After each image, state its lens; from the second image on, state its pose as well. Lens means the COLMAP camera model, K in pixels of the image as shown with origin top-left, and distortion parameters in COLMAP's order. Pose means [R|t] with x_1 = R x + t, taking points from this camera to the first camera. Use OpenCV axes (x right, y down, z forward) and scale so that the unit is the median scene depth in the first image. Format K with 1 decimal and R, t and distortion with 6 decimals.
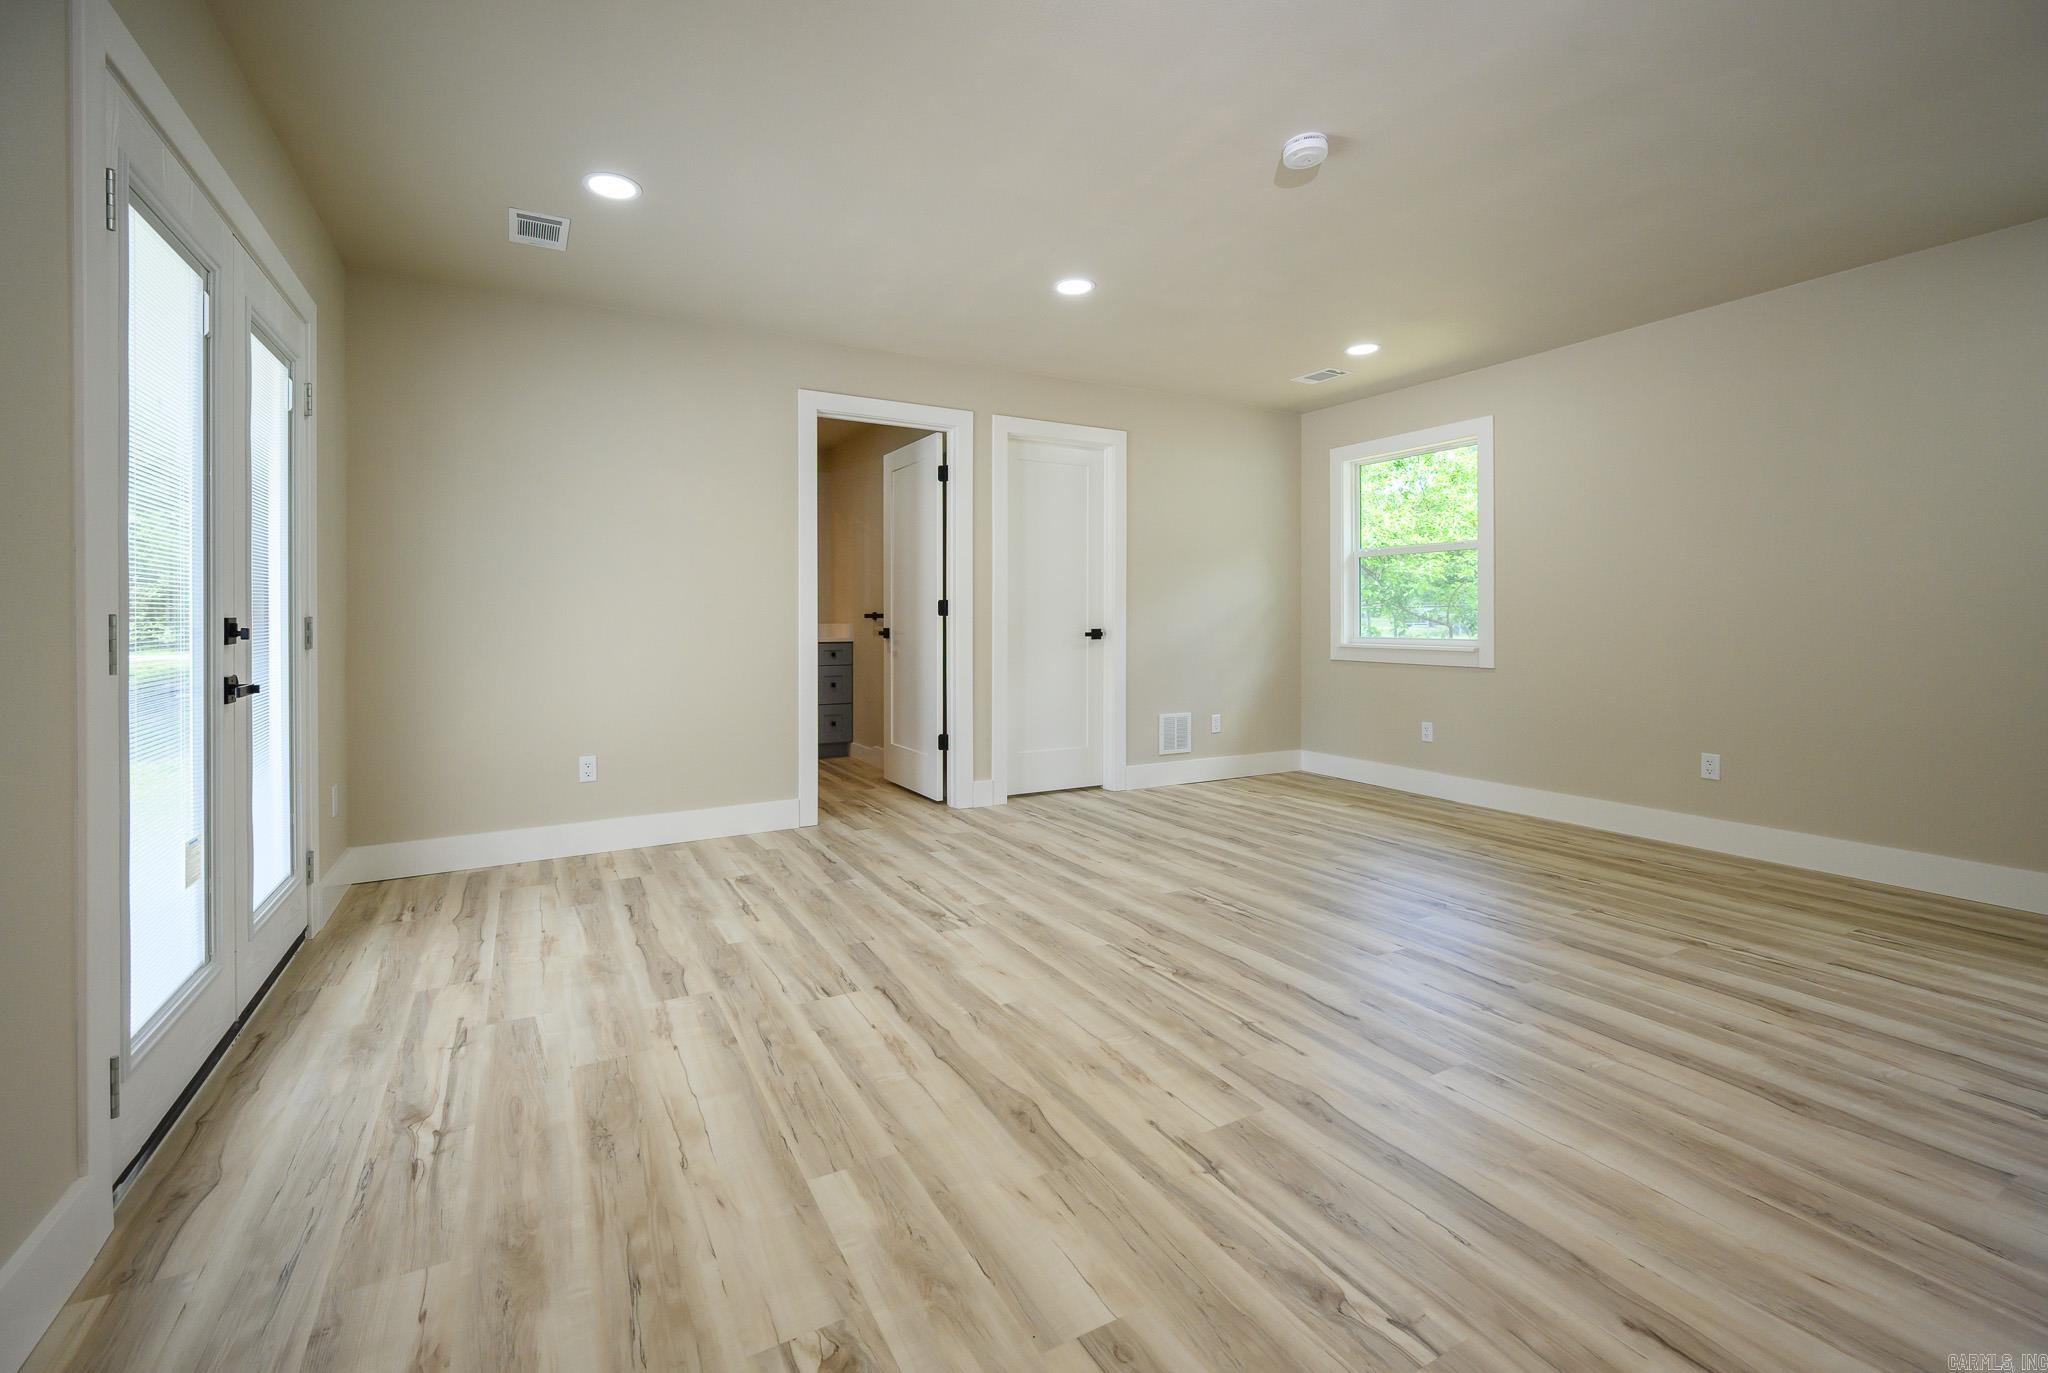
lens RADIAL K [[844.2, 0, 1018.6], [0, 844.2, 617.4], [0, 0, 1]] dist [0.000084, -0.000307]
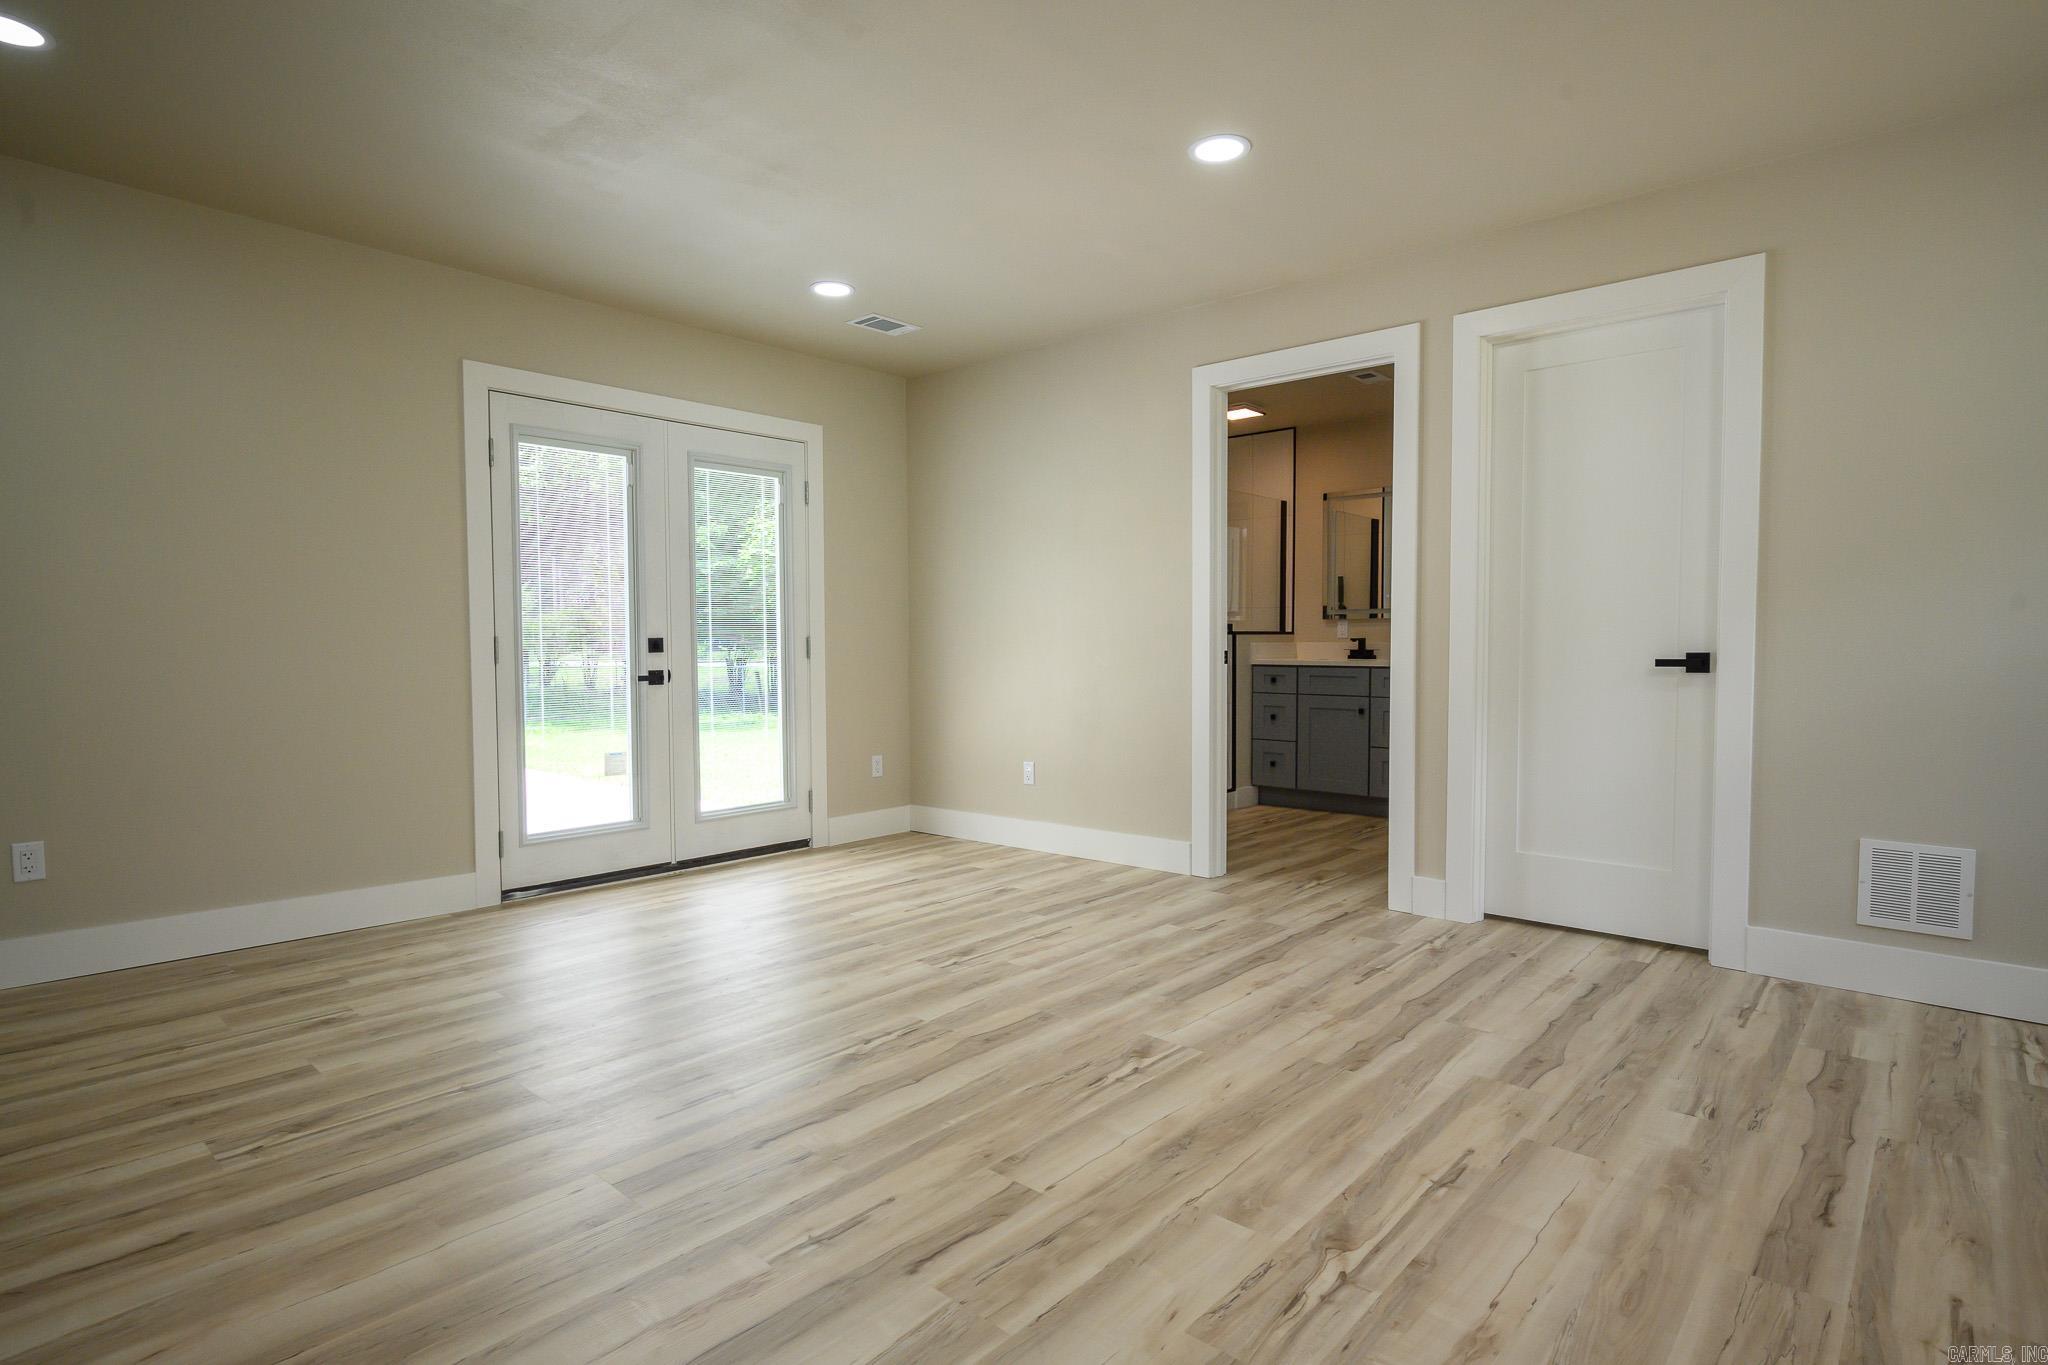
lens RADIAL K [[1081.1, 0, 1024.0], [0, 1081.1, 682.5], [0, 0, 1]] dist [0.000656, 0.001464]
pose [[0.328465, 0.038112, -0.943747, 0.989630], [0.006637, 0.999068, 0.042656, 0.001255], [0.944493, -0.020275, 0.327905, 0.639651]]
